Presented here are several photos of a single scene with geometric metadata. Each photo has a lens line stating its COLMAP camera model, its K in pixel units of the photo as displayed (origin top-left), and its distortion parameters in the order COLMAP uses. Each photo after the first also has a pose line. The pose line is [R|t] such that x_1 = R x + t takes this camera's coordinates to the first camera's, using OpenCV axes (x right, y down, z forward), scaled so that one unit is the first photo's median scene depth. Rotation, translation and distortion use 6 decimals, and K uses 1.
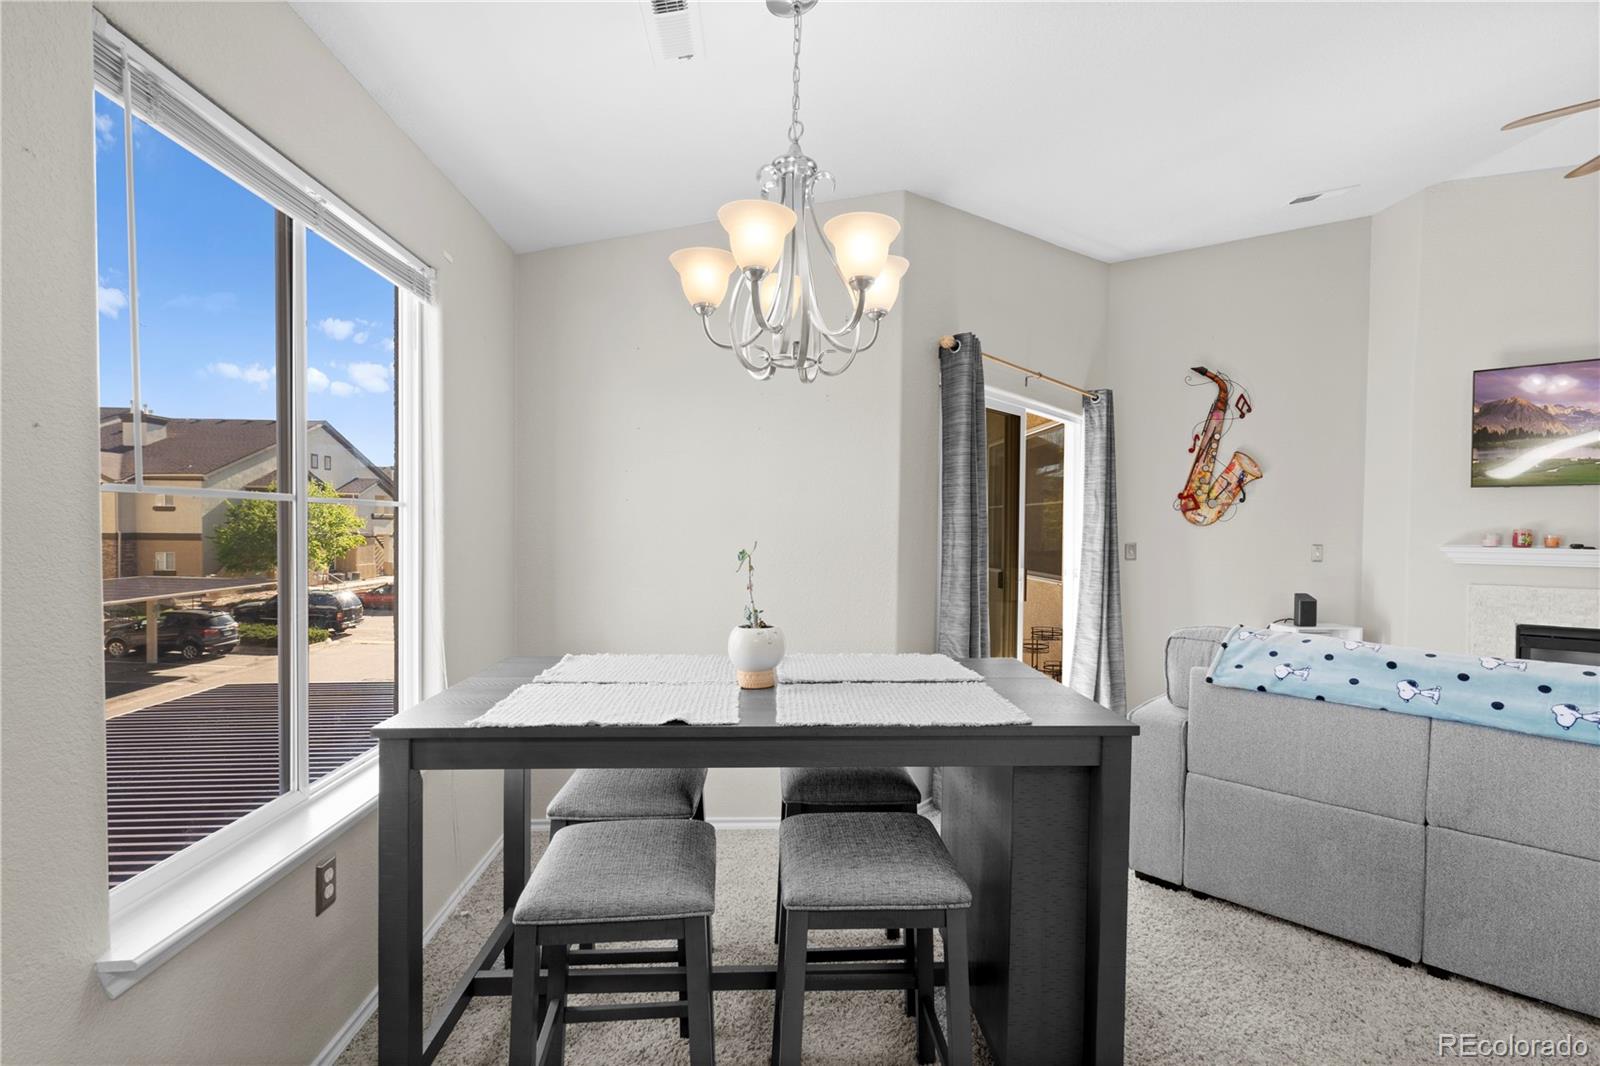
lens RADIAL K [[750.8, 0, 822.3], [0, 750.8, 536.1], [0, 0, 1]] dist [-0.019169, -0.001610]
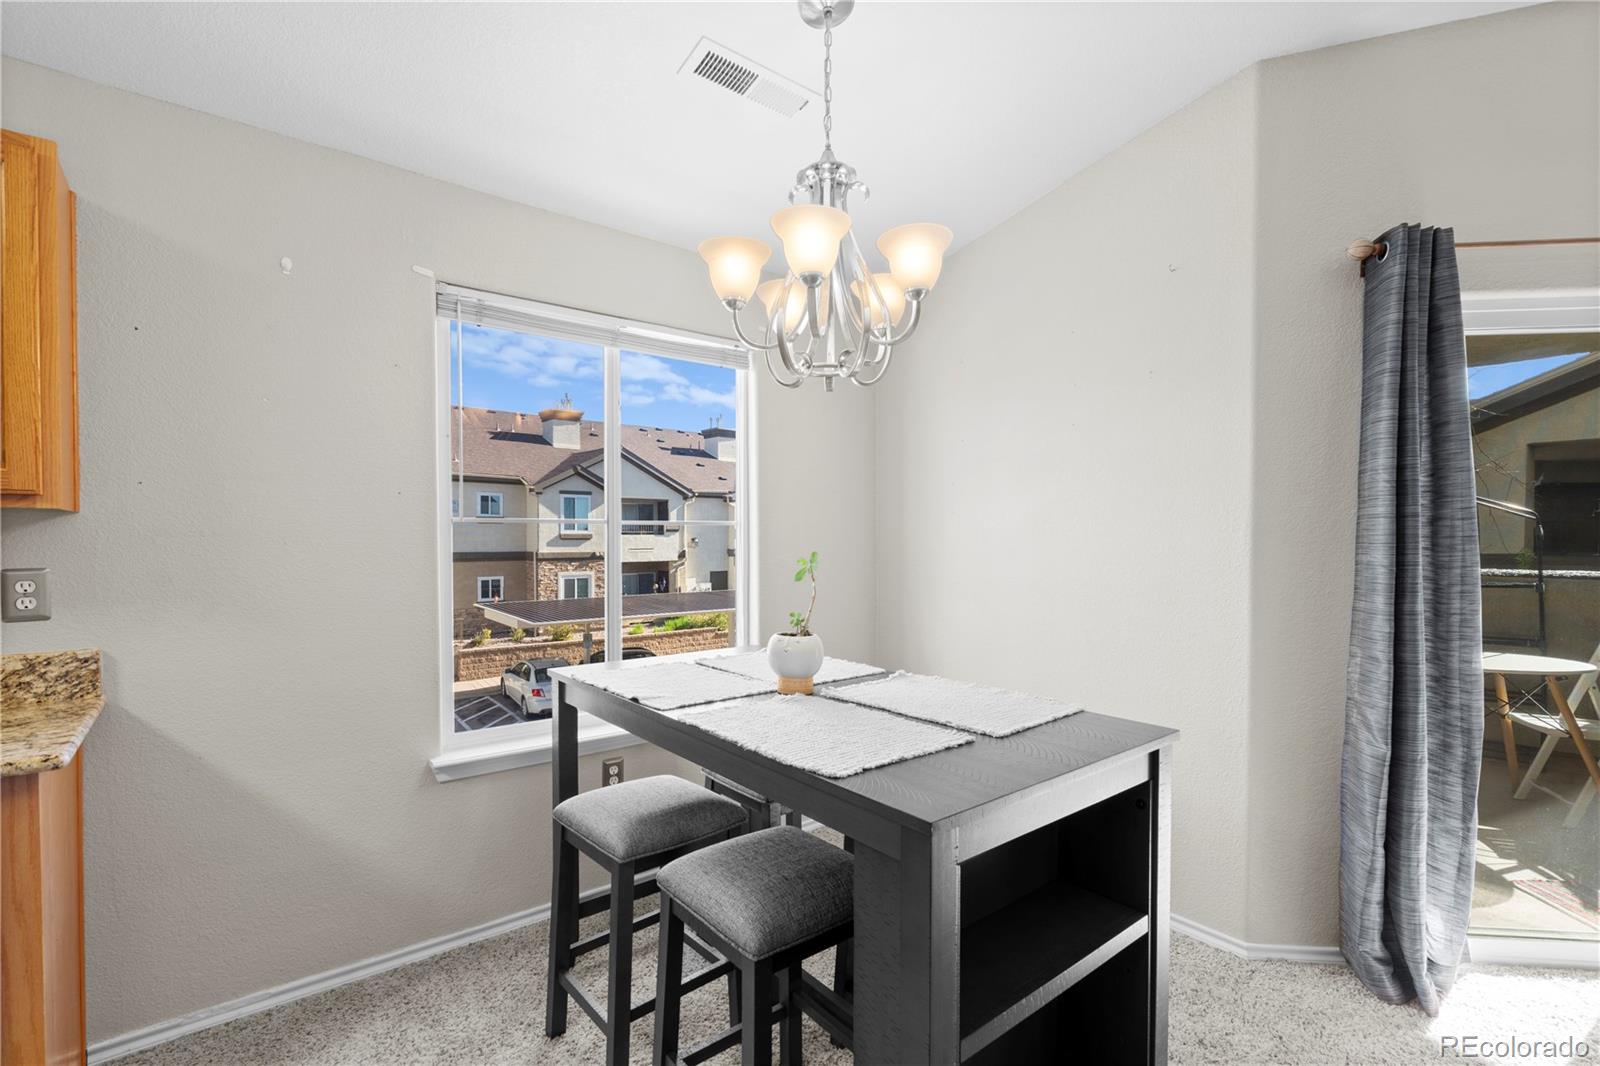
lens RADIAL K [[742.7, 0, 819.0], [0, 742.7, 542.5], [0, 0, 1]] dist [-0.004063, 0.002506]
pose [[0.578632, -0.004591, -0.815576, 0.333663], [-0.003875, 0.999957, -0.008377, 0.001177], [0.815580, 0.008008, 0.578589, 0.190141]]
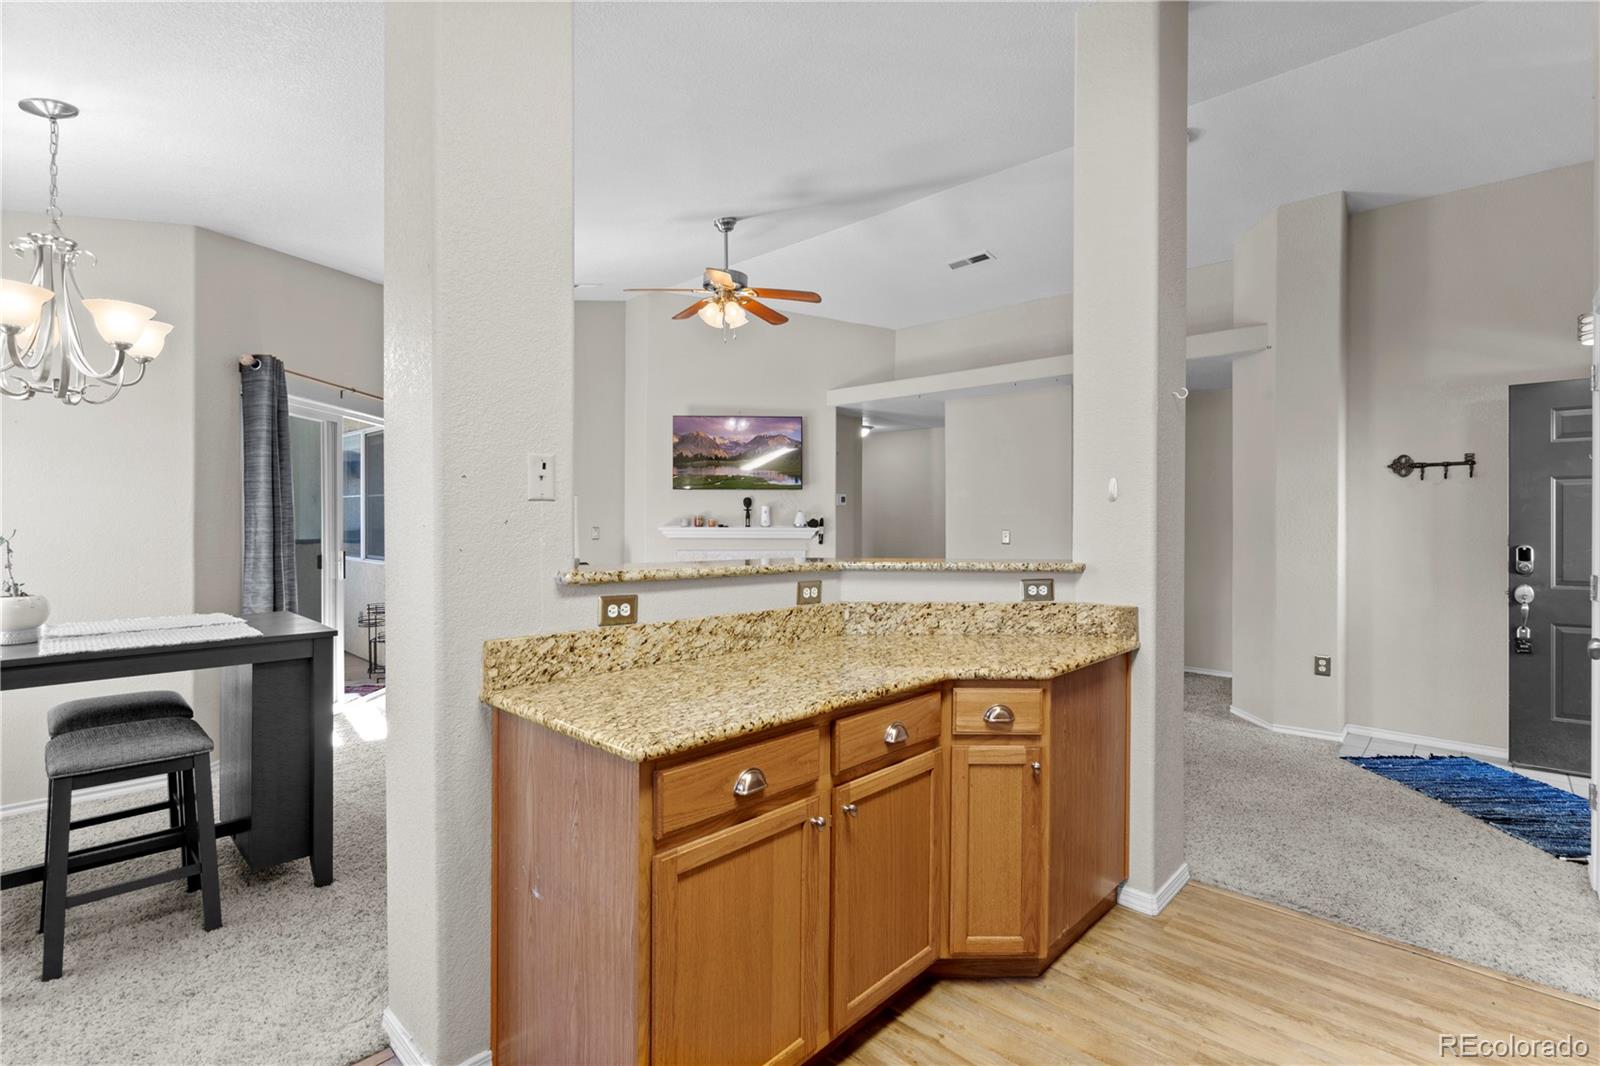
lens RADIAL K [[742.7, 0, 816.0], [0, 742.7, 524.3], [0, 0, 1]] dist [-0.004063, 0.002506]
pose [[0.737162, -0.012456, 0.675601, 0.028134], [0.011403, 0.999917, 0.005994, 0.002605], [-0.675619, 0.003285, 0.737243, -0.374351]]
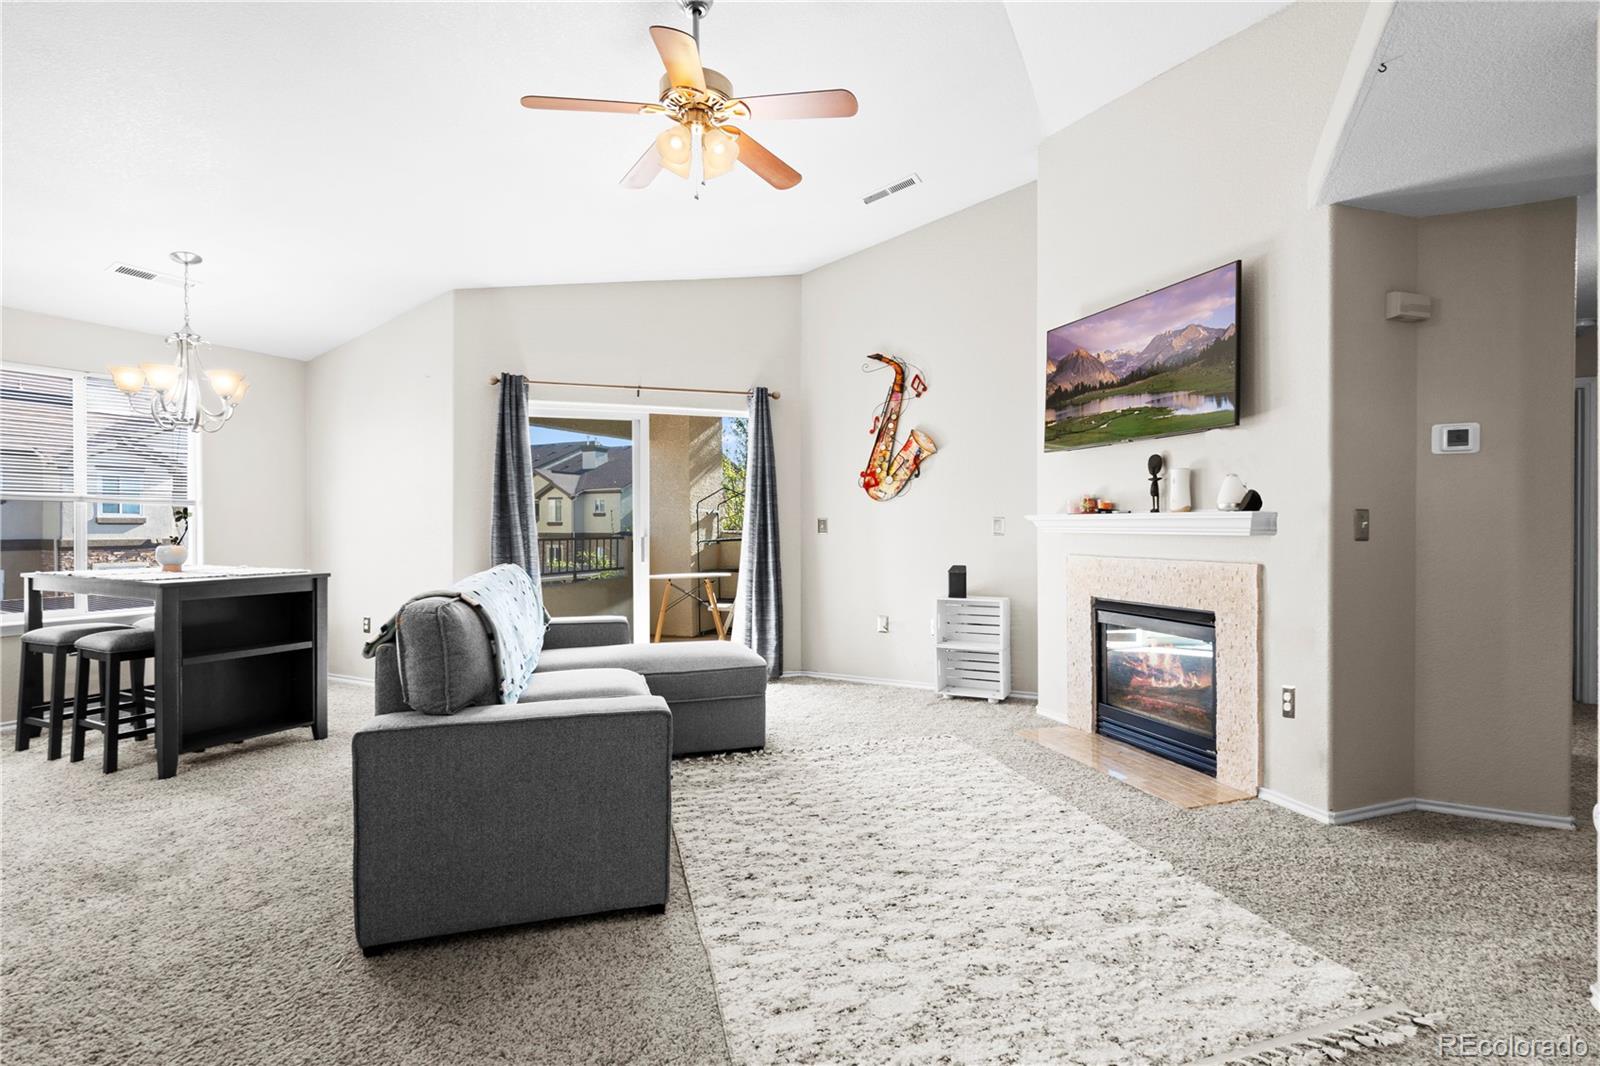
lens RADIAL K [[742.7, 0, 812.9], [0, 742.7, 530.7], [0, 0, 1]] dist [-0.004063, 0.002506]
pose [[0.863470, -0.007026, -0.504352, 1.125295], [0.004226, 0.999969, -0.006696, 0.041454], [0.504383, 0.003651, 0.863472, 0.034022]]
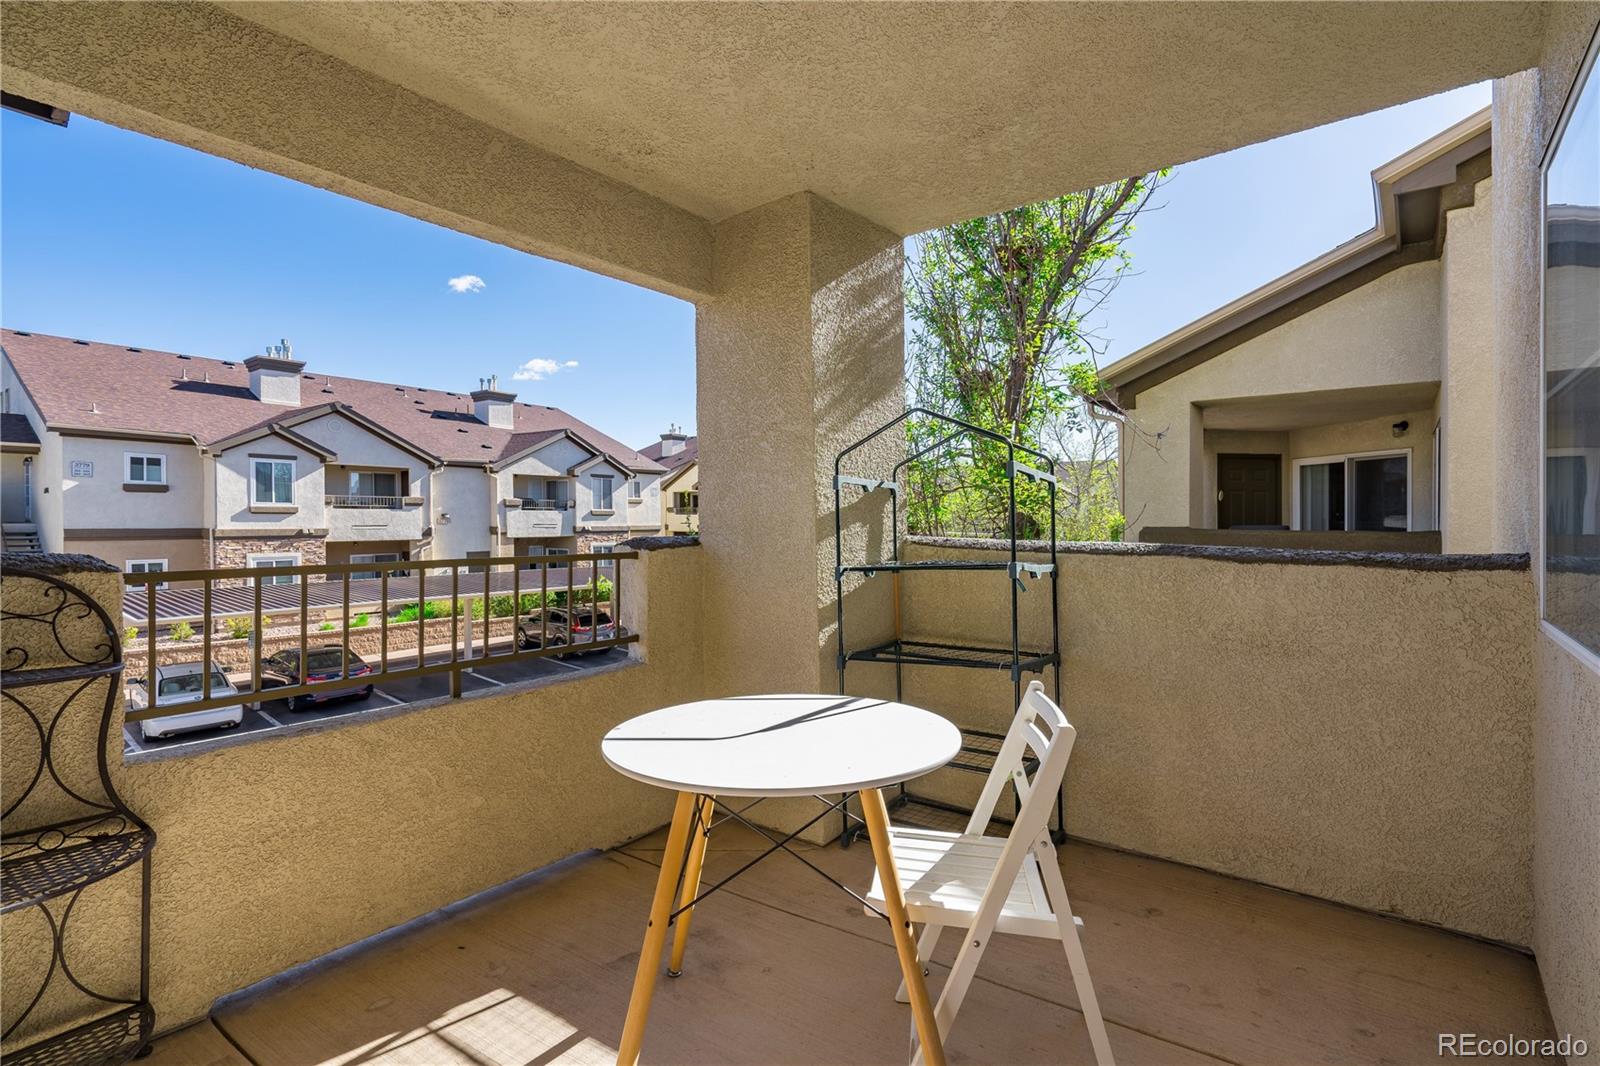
lens RADIAL K [[742.7, 0, 826.9], [0, 742.7, 523.0], [0, 0, 1]] dist [-0.004063, 0.002506]
pose [[0.745675, -0.001216, -0.666309, 0.342275], [-0.005541, 0.999952, -0.008025, 0.020307], [0.666287, 0.009676, 0.745632, 1.030049]]
